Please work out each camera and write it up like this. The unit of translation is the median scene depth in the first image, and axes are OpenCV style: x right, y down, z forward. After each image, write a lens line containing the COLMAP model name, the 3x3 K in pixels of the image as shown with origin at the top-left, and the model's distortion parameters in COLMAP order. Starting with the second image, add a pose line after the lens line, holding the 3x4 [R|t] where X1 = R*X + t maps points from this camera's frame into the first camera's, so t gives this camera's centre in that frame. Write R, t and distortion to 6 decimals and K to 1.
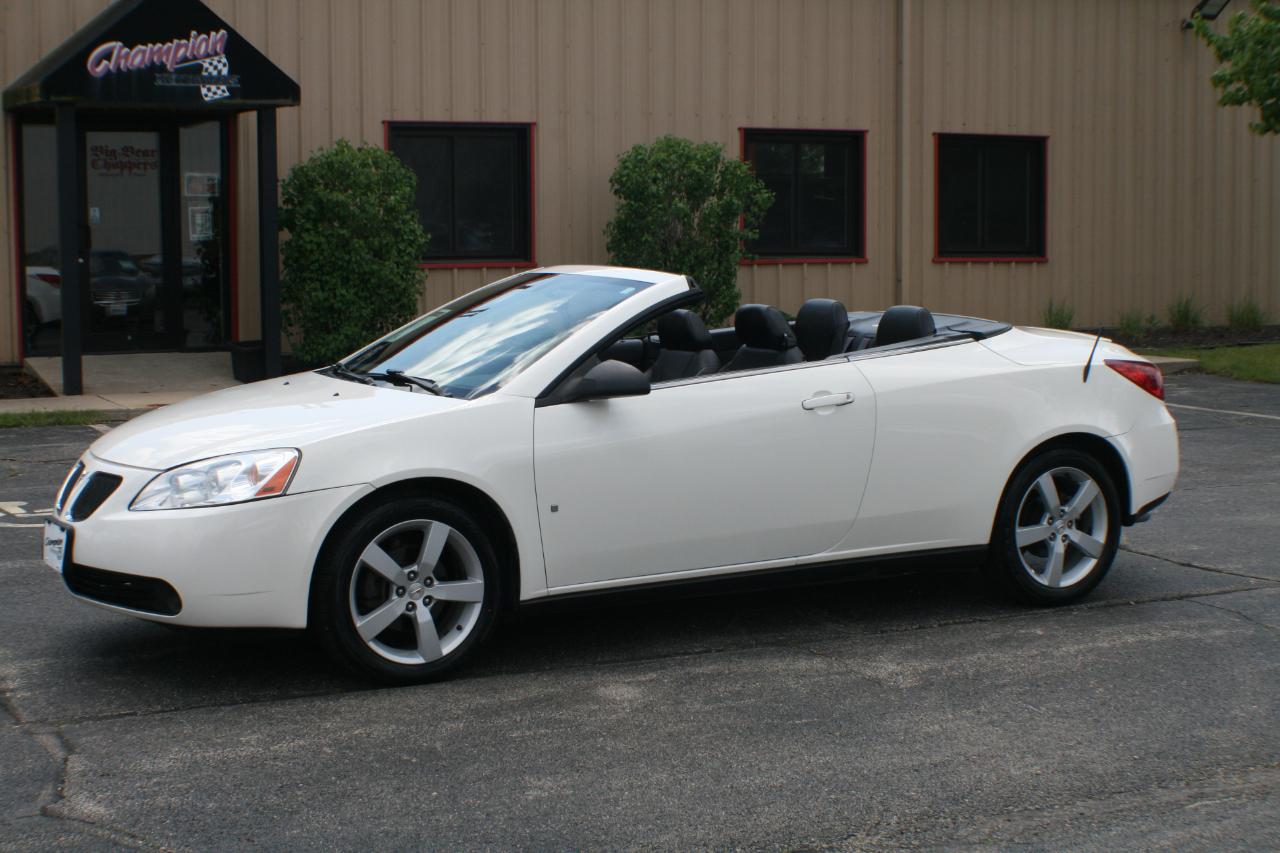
lens RADIAL K [[2058.3, 0, 639.9], [0, 2058.3, 467.6], [0, 0, 1]] dist [-0.160167, 0.130359]
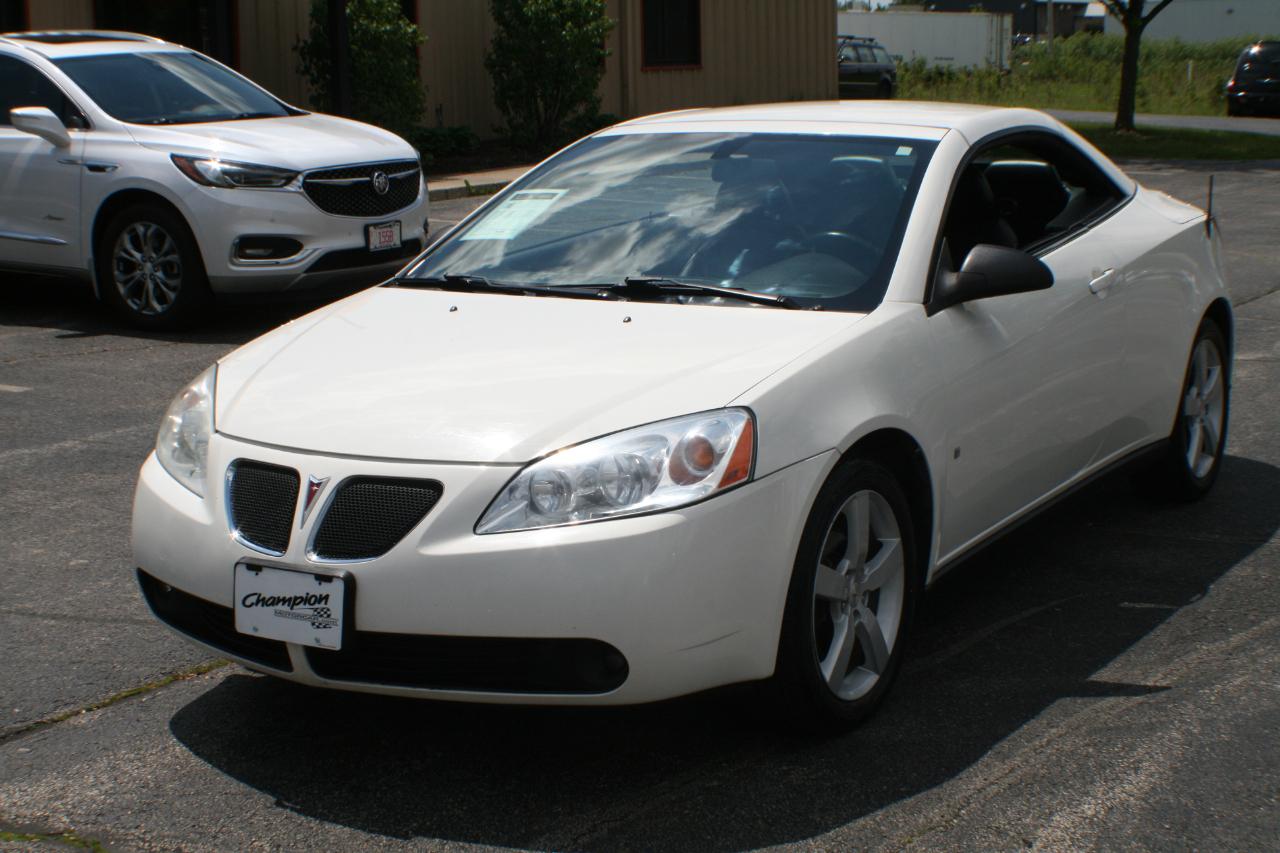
lens RADIAL K [[2058.3, 0, 639.9], [0, 2058.3, 467.6], [0, 0, 1]] dist [-0.160167, 0.130359]
pose [[0.875890, -0.111181, 0.469526, -0.485278], [0.080287, 0.993108, 0.085388, -0.046678], [-0.475784, -0.037094, 0.878780, 0.425254]]
